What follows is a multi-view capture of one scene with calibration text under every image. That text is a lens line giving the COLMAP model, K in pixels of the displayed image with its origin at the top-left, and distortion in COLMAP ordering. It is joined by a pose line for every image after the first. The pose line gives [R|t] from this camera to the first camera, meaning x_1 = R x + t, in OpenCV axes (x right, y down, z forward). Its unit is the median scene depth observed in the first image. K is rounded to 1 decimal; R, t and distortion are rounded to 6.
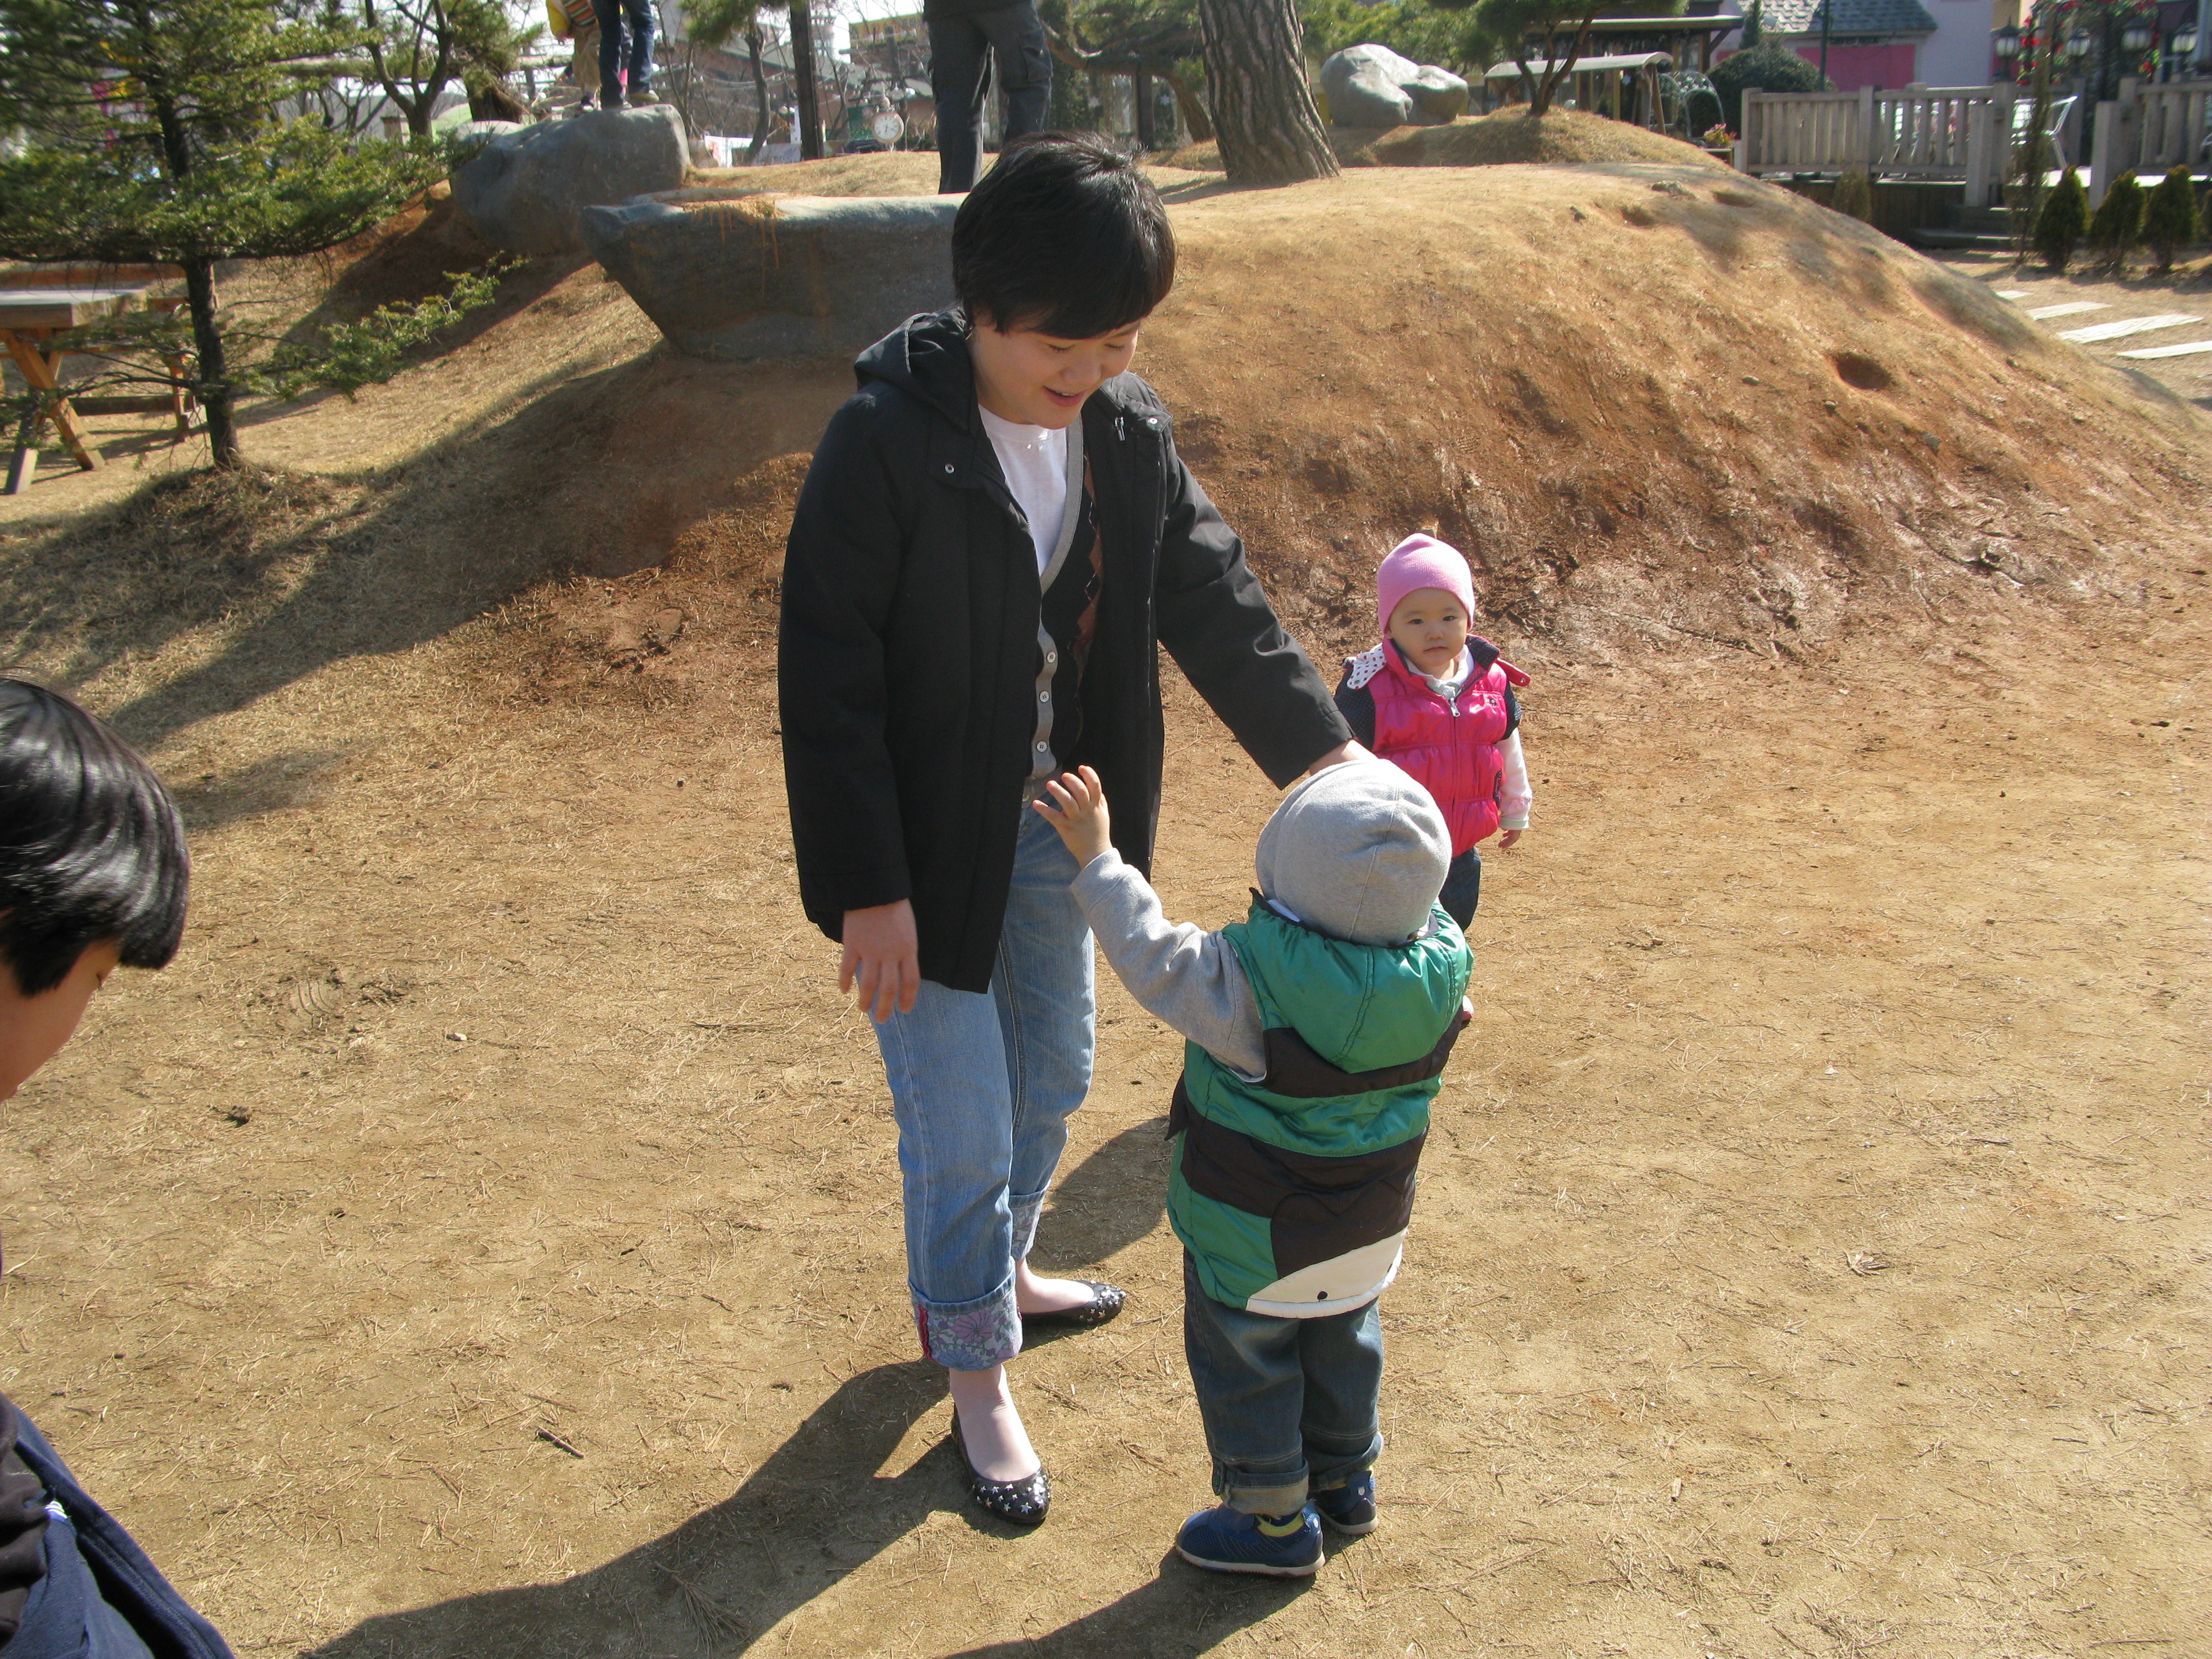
lens RADIAL K [[2228.3, 0, 1098.0], [0, 2228.3, 864.5], [0, 0, 1]] dist [-0.214267, 0.254759]
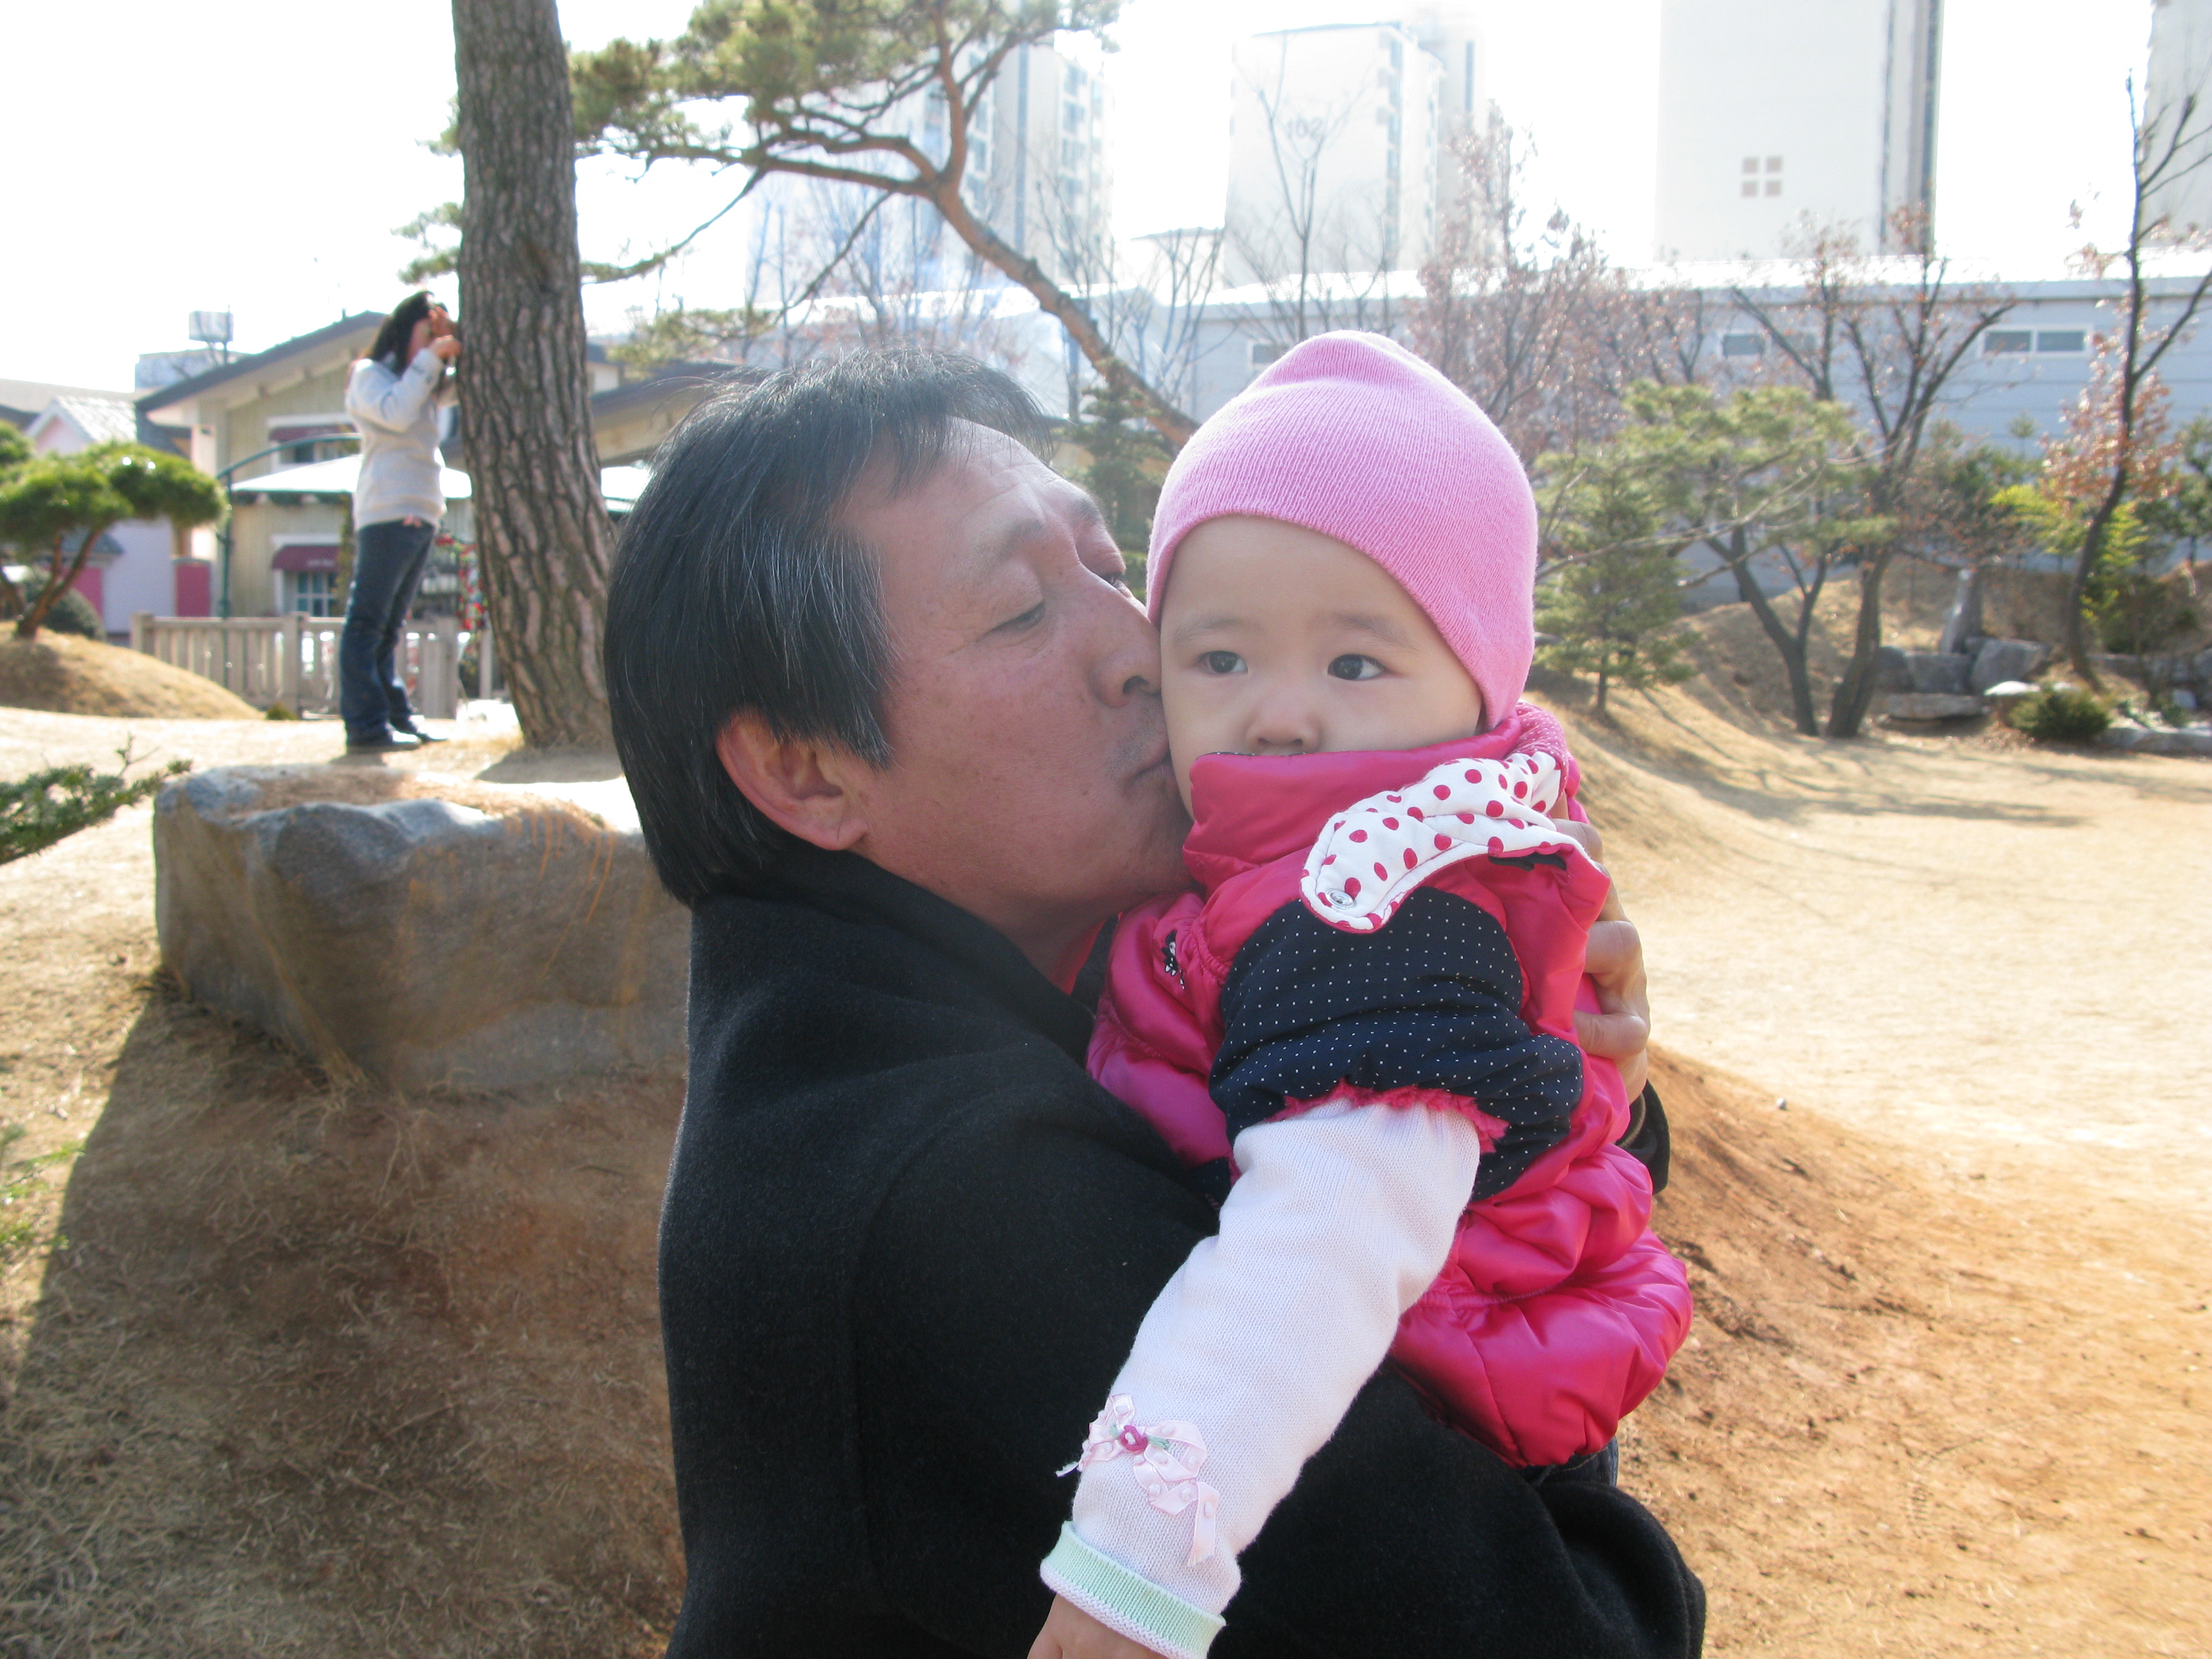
lens RADIAL K [[2233.2, 0, 1119.8], [0, 2233.2, 864.4], [0, 0, 1]] dist [-0.211486, 0.251120]
pose [[0.624043, -0.022320, 0.781071, -0.503578], [0.202411, 0.970090, -0.133997, -0.195157], [-0.754718, 0.241717, 0.609896, 0.592816]]
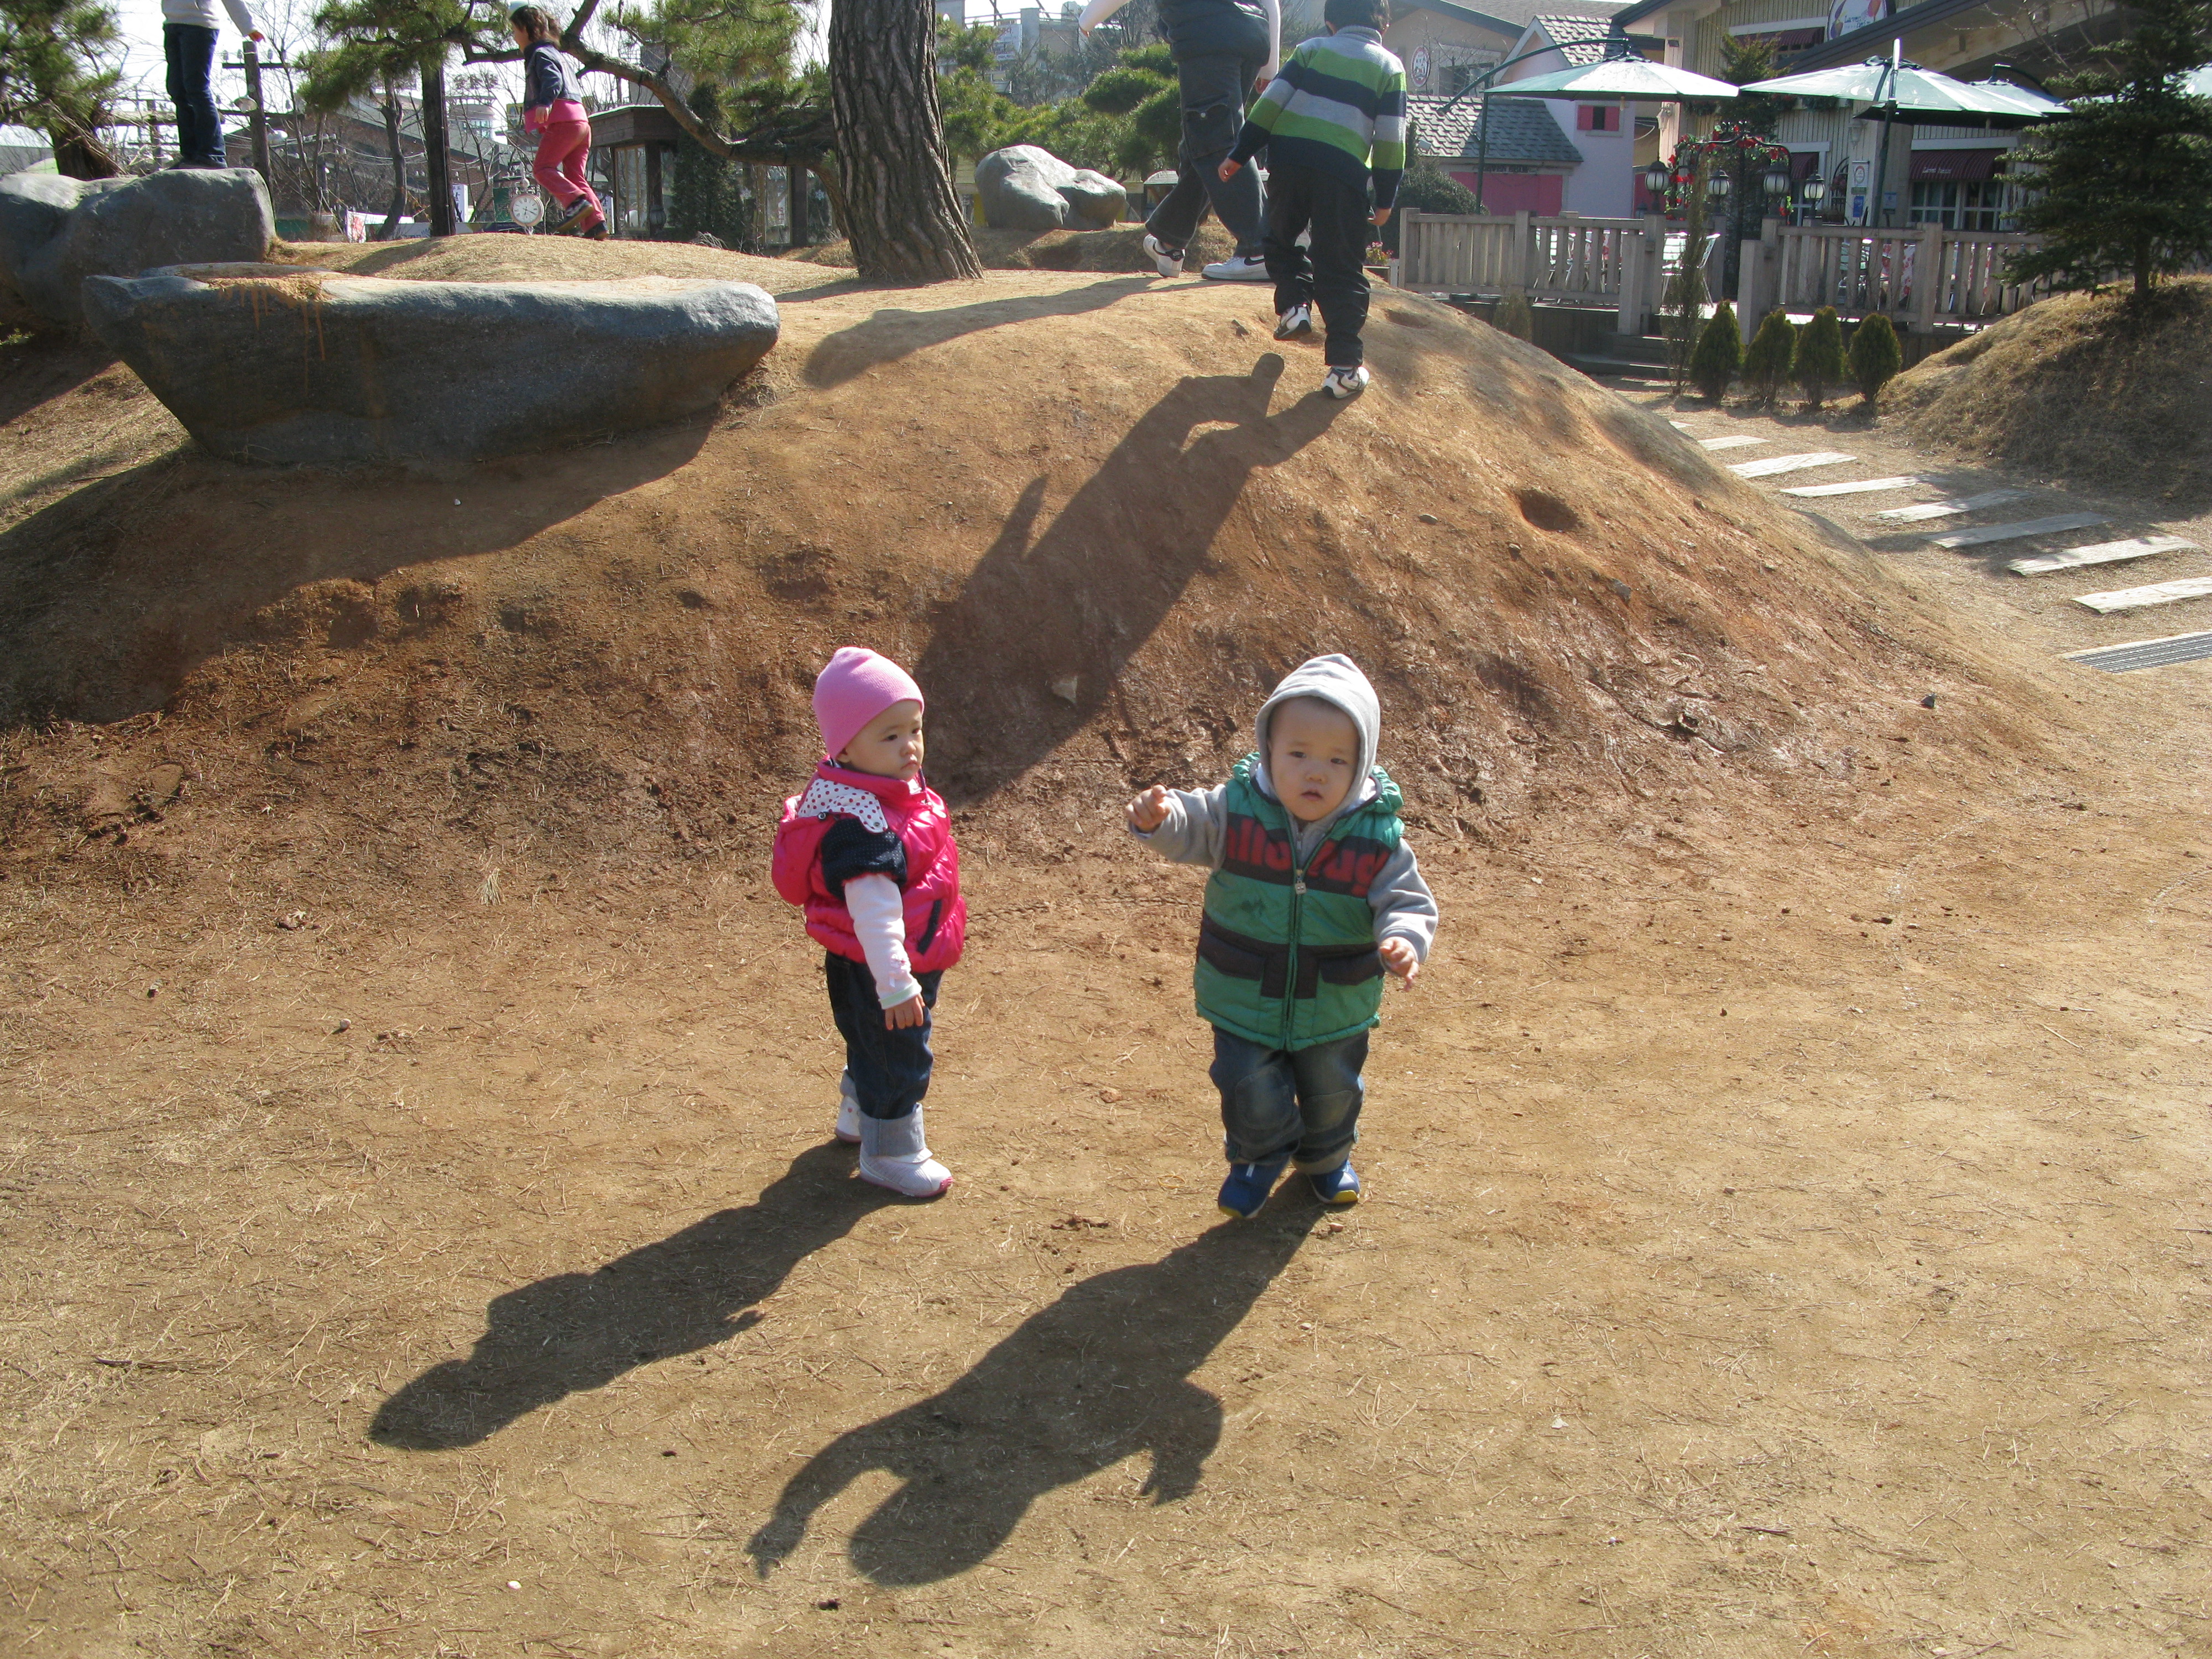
lens RADIAL K [[2233.2, 0, 1119.8], [0, 2233.2, 864.4], [0, 0, 1]] dist [-0.211486, 0.251120]
pose [[0.986223, 0.010023, 0.165119, 0.024315], [-0.002681, 0.999000, -0.044632, -0.039270], [-0.165402, 0.043575, 0.985263, 0.125499]]
